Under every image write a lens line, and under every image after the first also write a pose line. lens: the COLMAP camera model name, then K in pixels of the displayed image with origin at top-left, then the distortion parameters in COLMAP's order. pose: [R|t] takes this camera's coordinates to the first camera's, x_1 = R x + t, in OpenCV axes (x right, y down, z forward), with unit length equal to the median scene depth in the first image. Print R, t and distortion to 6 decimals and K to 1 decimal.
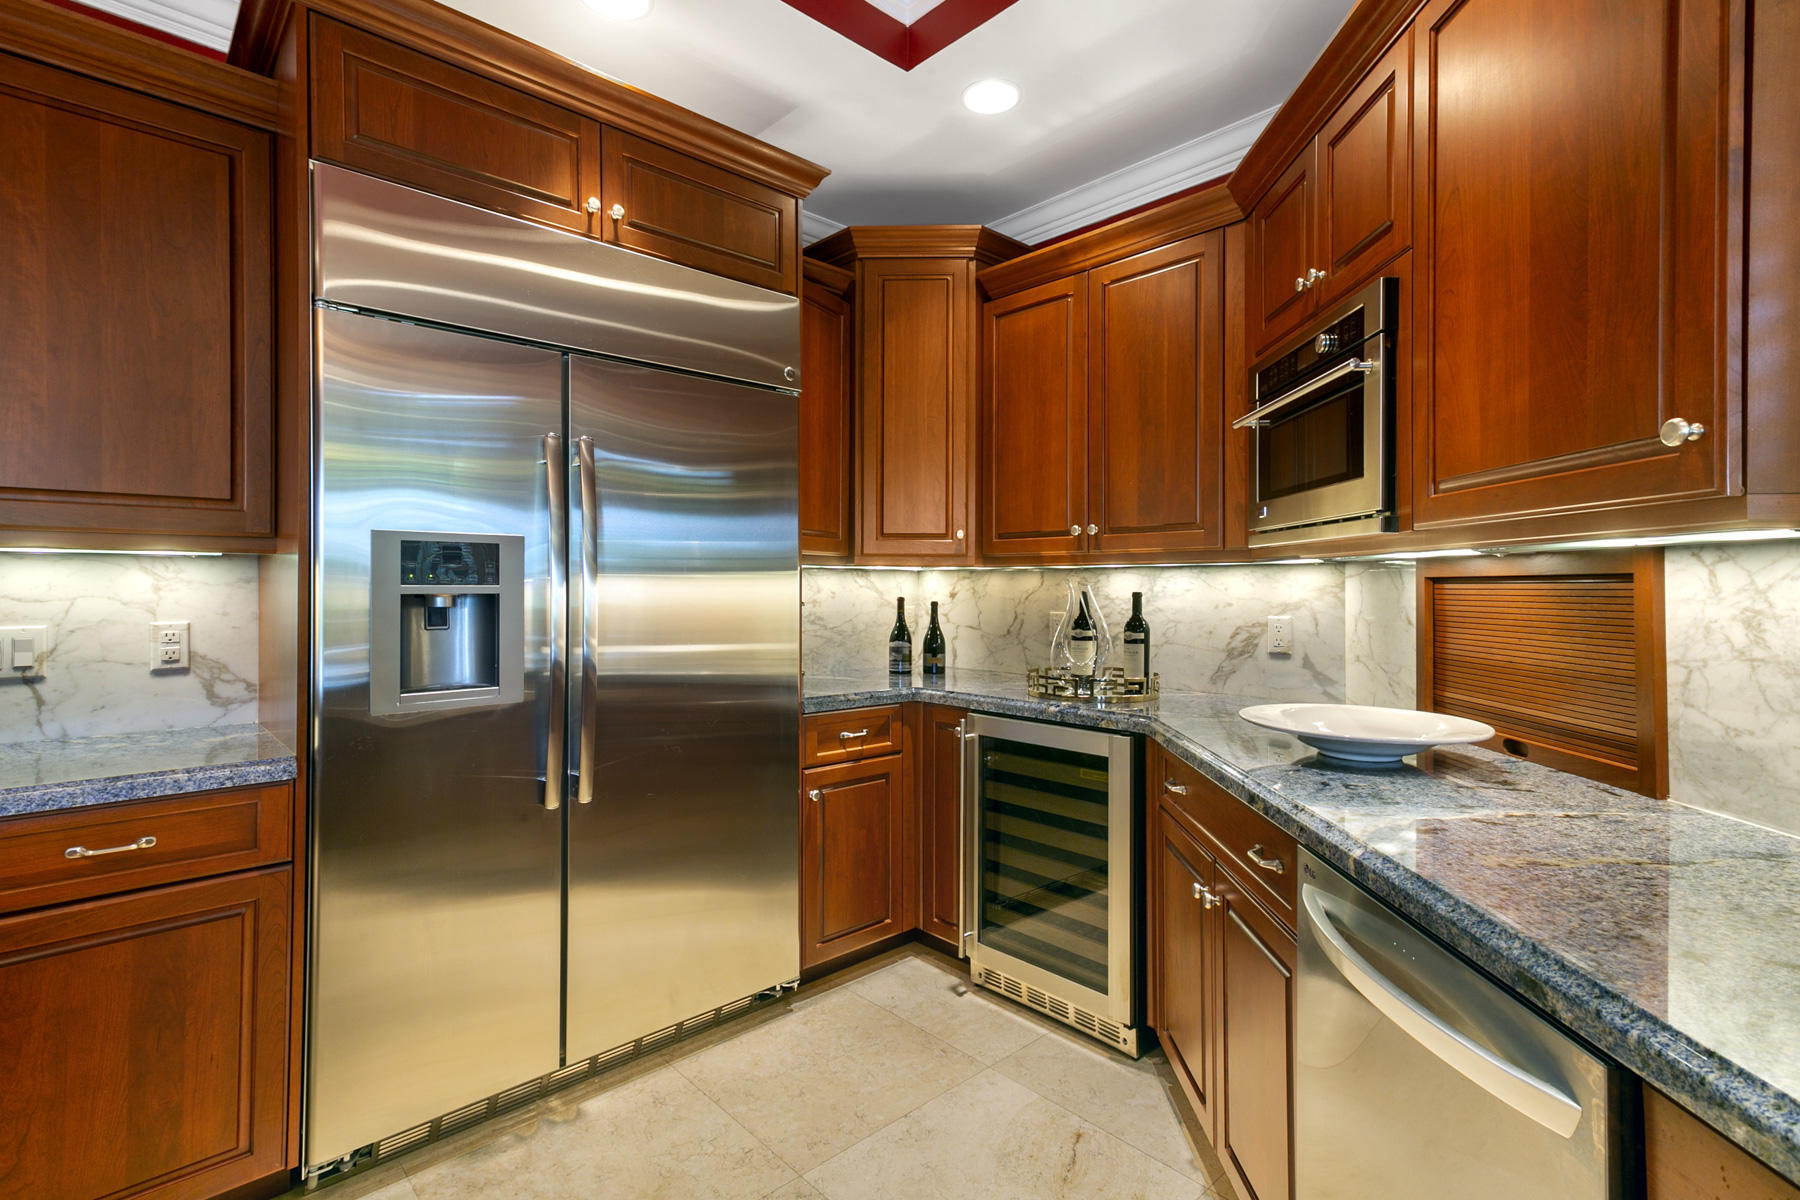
lens RADIAL K [[864.4, 0, 909.8], [0, 864.4, 607.9], [0, 0, 1]] dist [0.029196, -0.000026]
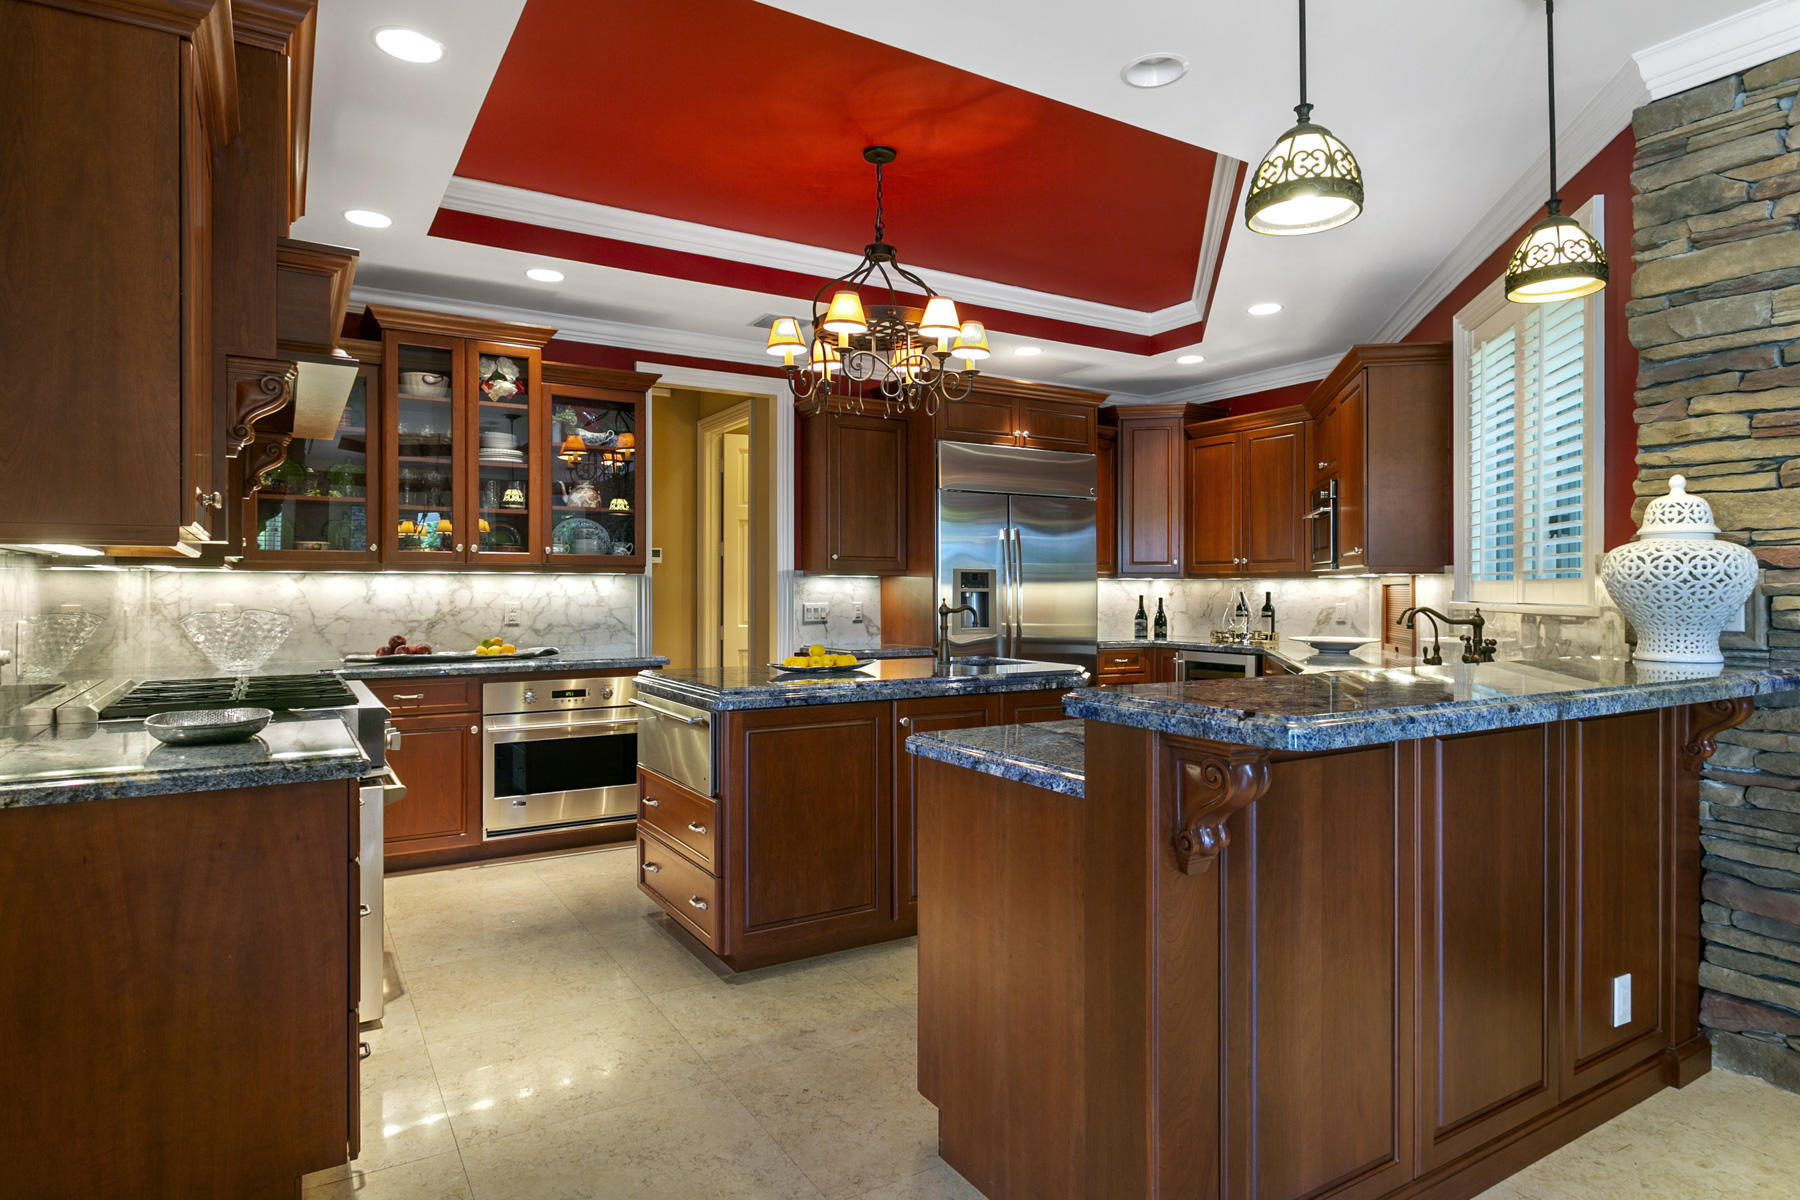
lens RADIAL K [[867.3, 0, 882.3], [0, 867.3, 588.7], [0, 0, 1]] dist [-0.003566, -0.000266]
pose [[0.964194, -0.000302, -0.265198, -0.065616], [-0.007192, 0.999602, -0.027288, 0.034959], [0.265101, 0.028218, 0.963808, -1.142823]]
